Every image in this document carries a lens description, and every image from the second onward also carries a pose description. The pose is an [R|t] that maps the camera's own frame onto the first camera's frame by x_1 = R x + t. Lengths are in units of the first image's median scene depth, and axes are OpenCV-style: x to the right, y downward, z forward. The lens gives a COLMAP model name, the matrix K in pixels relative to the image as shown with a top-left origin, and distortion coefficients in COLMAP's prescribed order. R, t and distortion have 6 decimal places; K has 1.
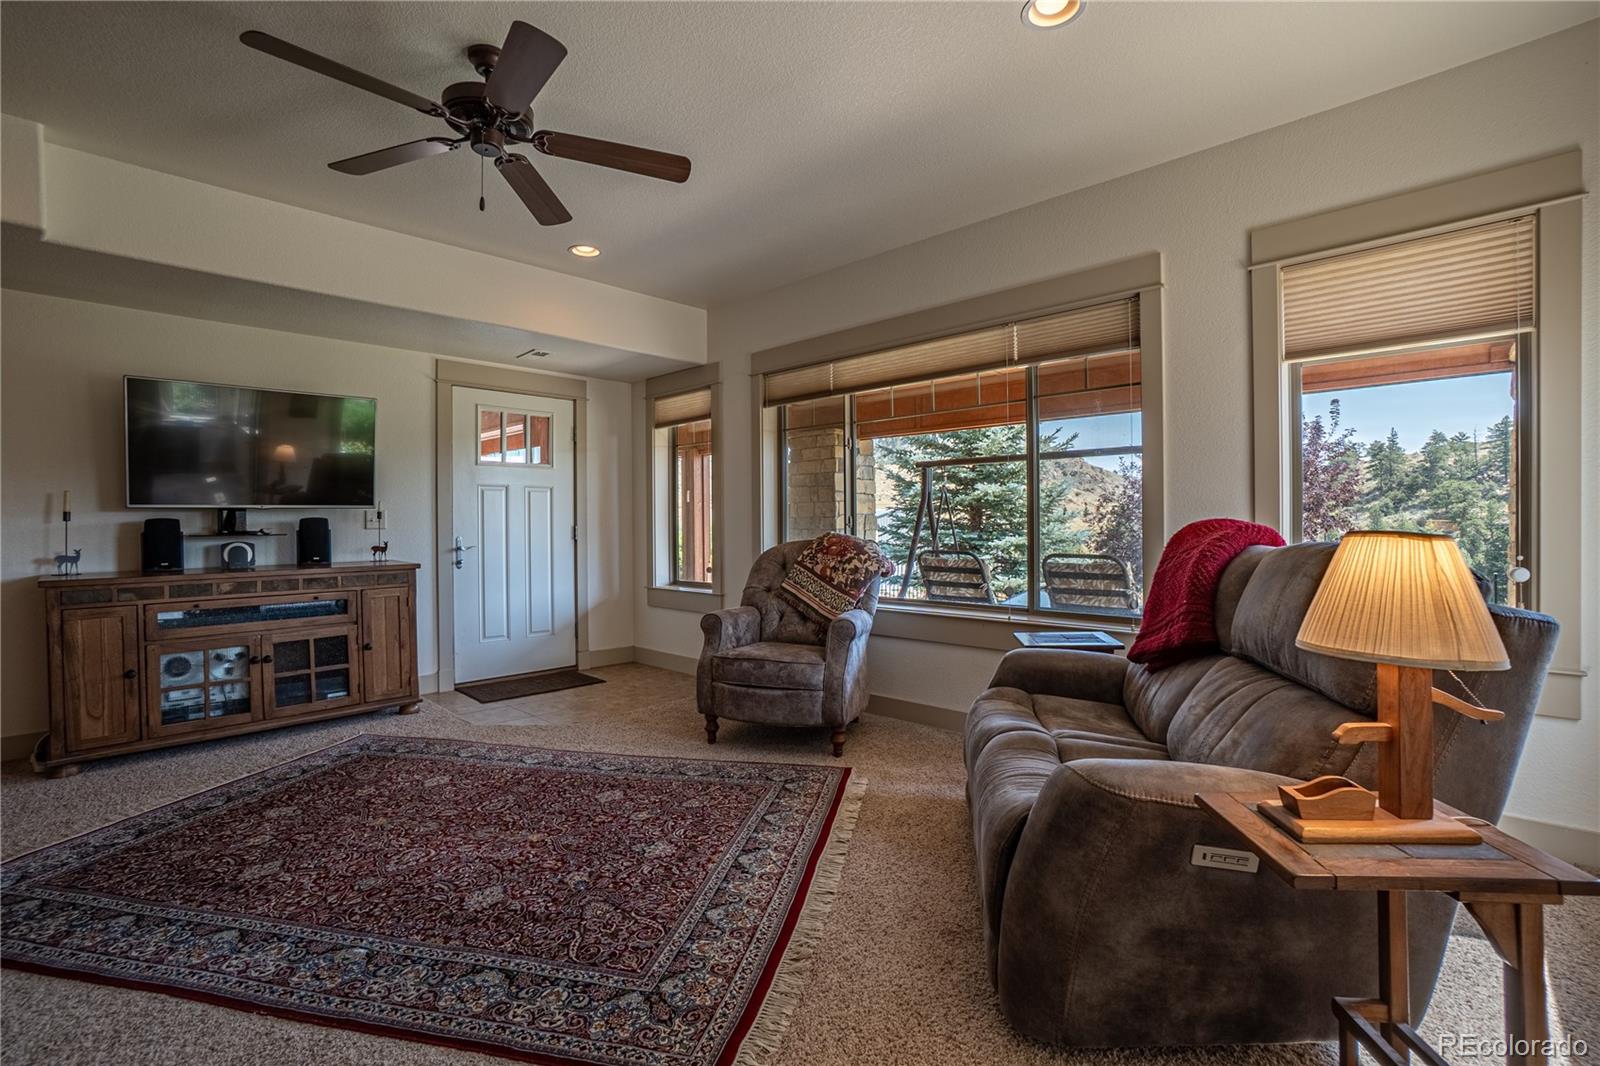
lens RADIAL K [[716.1, 0, 800.0], [0, 716.1, 533.0], [0, 0, 1]] dist [-0.035048, 0.000543]
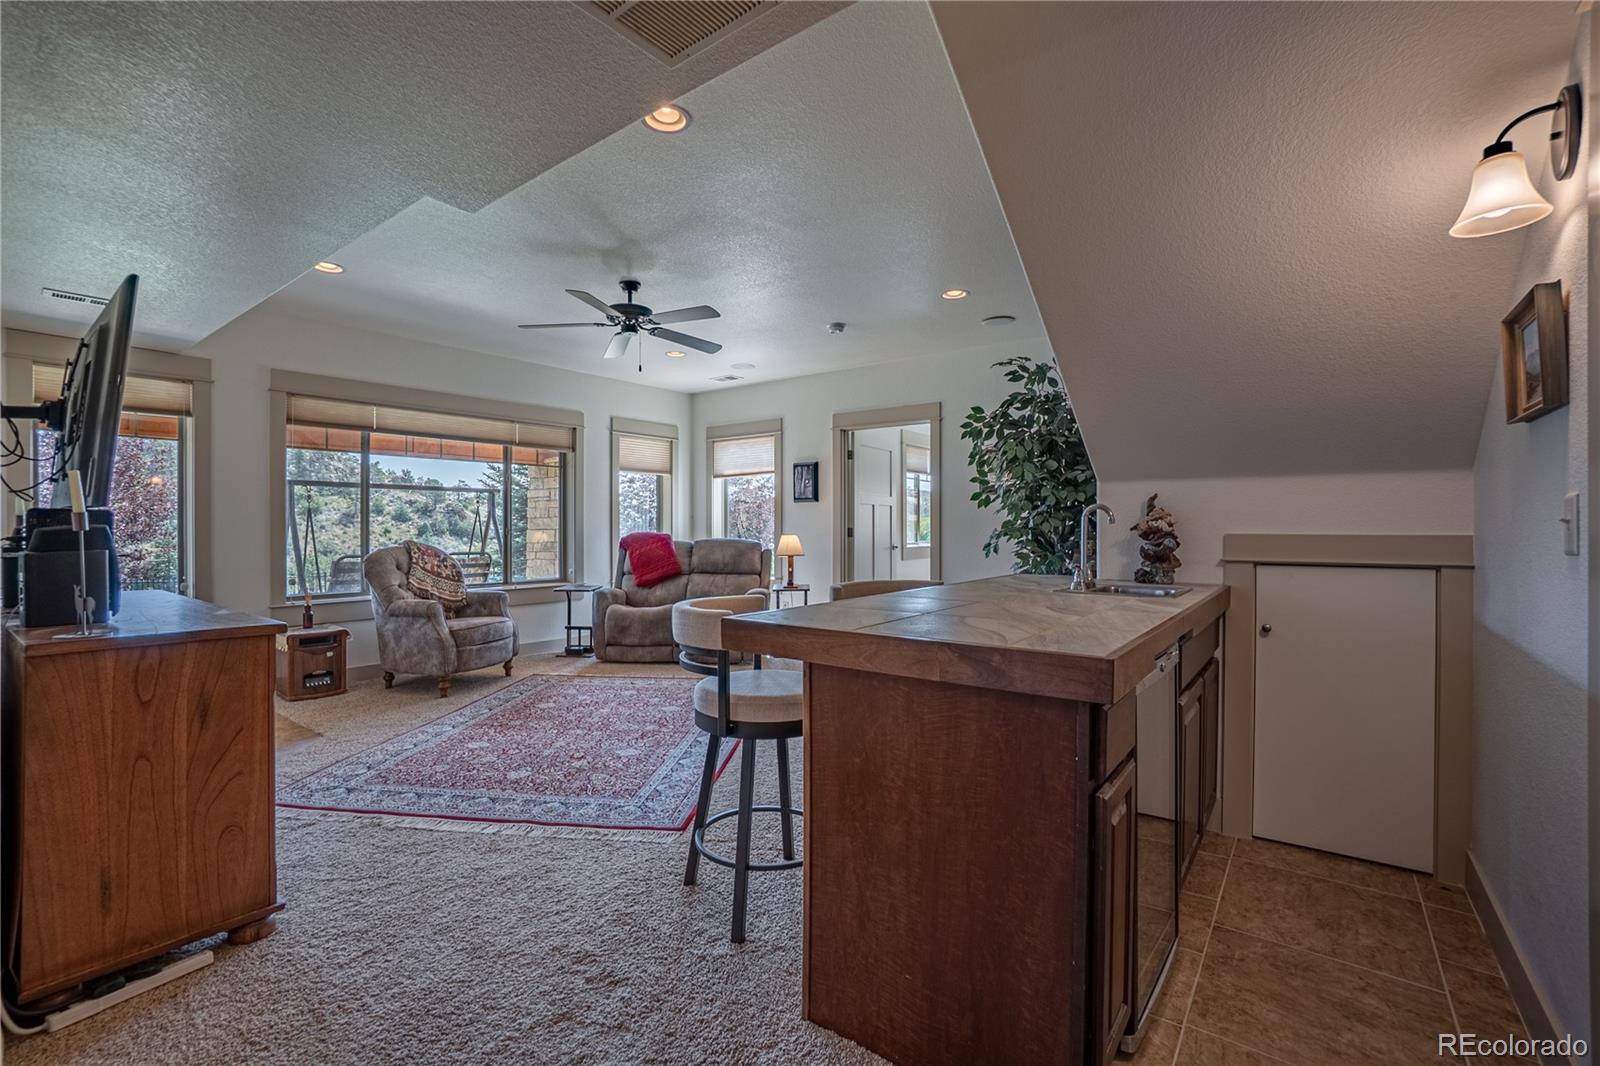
lens RADIAL K [[716.1, 0, 800.0], [0, 716.1, 533.0], [0, 0, 1]] dist [-0.035048, 0.000543]
pose [[-0.125942, -0.001145, 0.992037, -1.768307], [0.013022, 0.999911, 0.002808, -0.012359], [-0.991952, 0.013272, -0.125916, 0.583886]]
